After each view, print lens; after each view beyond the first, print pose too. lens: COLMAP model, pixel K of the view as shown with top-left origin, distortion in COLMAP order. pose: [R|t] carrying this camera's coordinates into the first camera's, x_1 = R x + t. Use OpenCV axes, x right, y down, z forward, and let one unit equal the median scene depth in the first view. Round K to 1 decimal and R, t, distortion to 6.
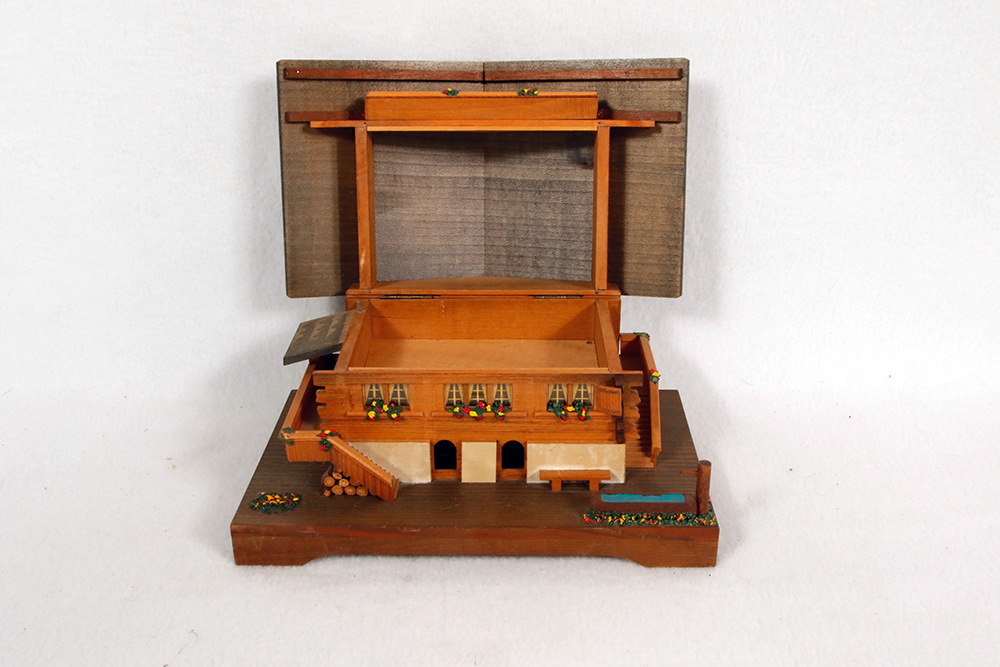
lens RADIAL K [[1068.6, 0, 499.7], [0, 1068.6, 349.7], [0, 0, 1]] dist [-0.071835, 0.000000]
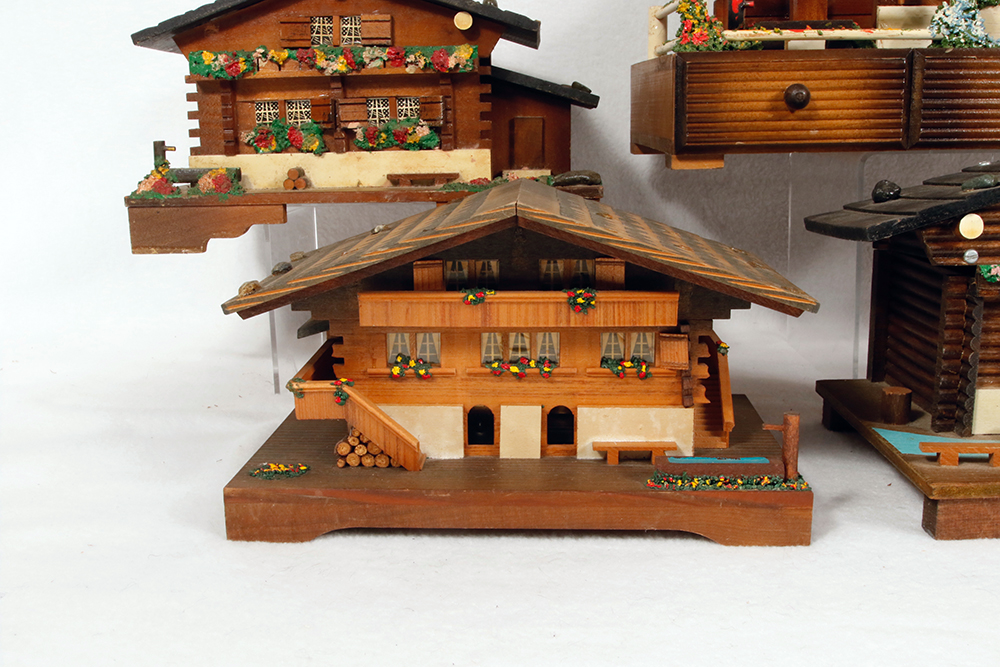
lens RADIAL K [[1068.6, 0, 494.0], [0, 1068.6, 344.5], [0, 0, 1]] dist [-0.071835, 0.000000]
pose [[0.999516, 0.000451, -0.031107, -0.014143], [-0.006764, 0.979125, -0.203145, 0.210740], [0.030366, 0.203257, 0.978654, 0.155718]]
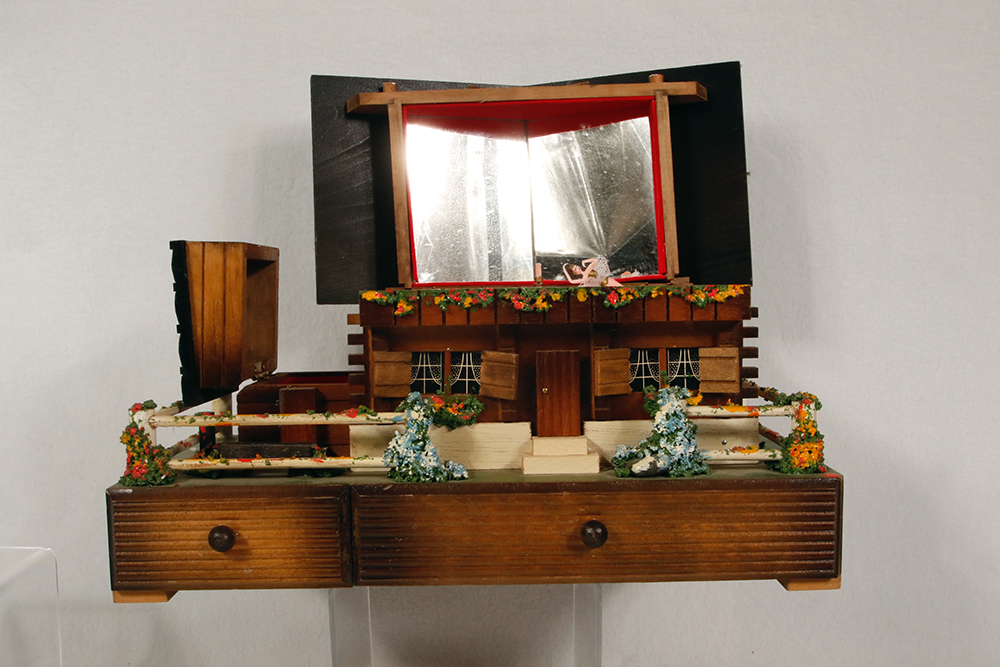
lens RADIAL K [[1068.6, 0, 499.2], [0, 1068.6, 336.0], [0, 0, 1]] dist [-0.071835, 0.000000]
pose [[0.999919, 0.001702, -0.012620, 0.525473], [-0.006242, 0.929320, -0.369223, -0.048925], [0.011099, 0.369272, 0.929255, 0.128943]]
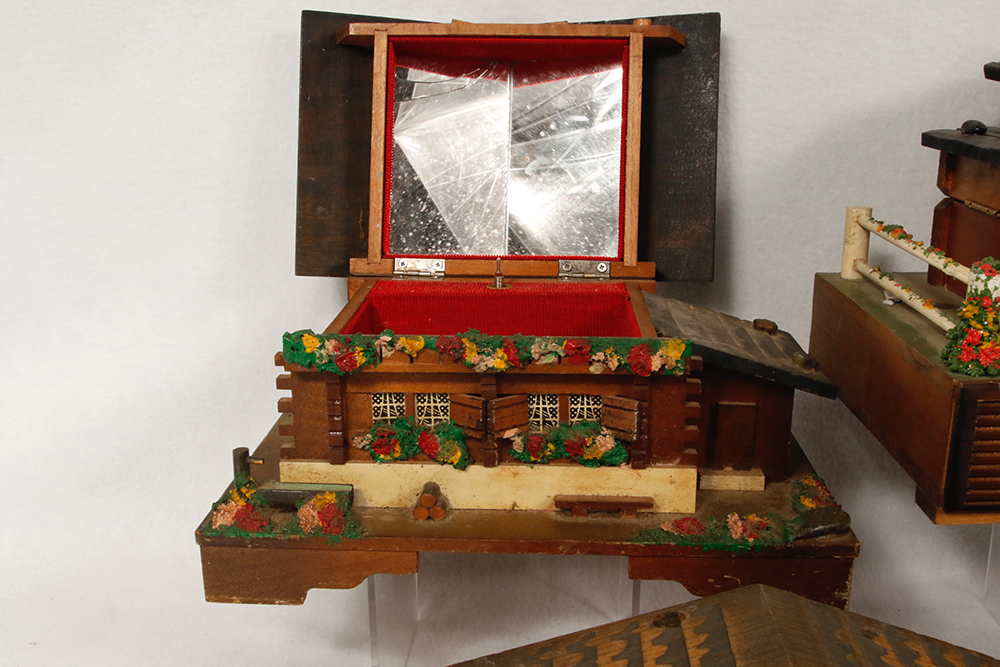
lens RADIAL K [[1068.6, 0, 501.0], [0, 1068.6, 342.6], [0, 0, 1]] dist [-0.071835, 0.000000]
pose [[0.999769, 0.014605, -0.015766, -0.198167], [-0.016782, 0.988812, -0.148221, -0.202108], [0.013425, 0.148452, 0.988829, 0.389312]]
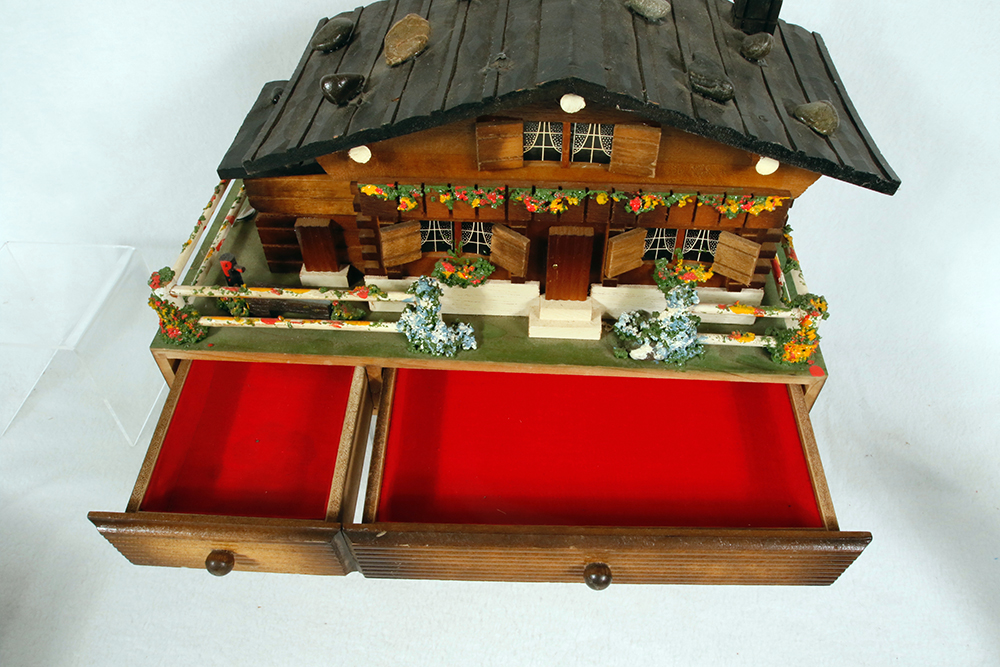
lens RADIAL K [[742.0, 0, 502.5], [0, 742.0, 344.4], [0, 0, 1]] dist [-0.059699, 0.015332]
pose [[0.997008, 0.066838, -0.038824, 0.539729], [-0.047679, 0.927123, 0.371712, -0.602639], [0.060839, -0.368748, 0.927536, 0.431336]]
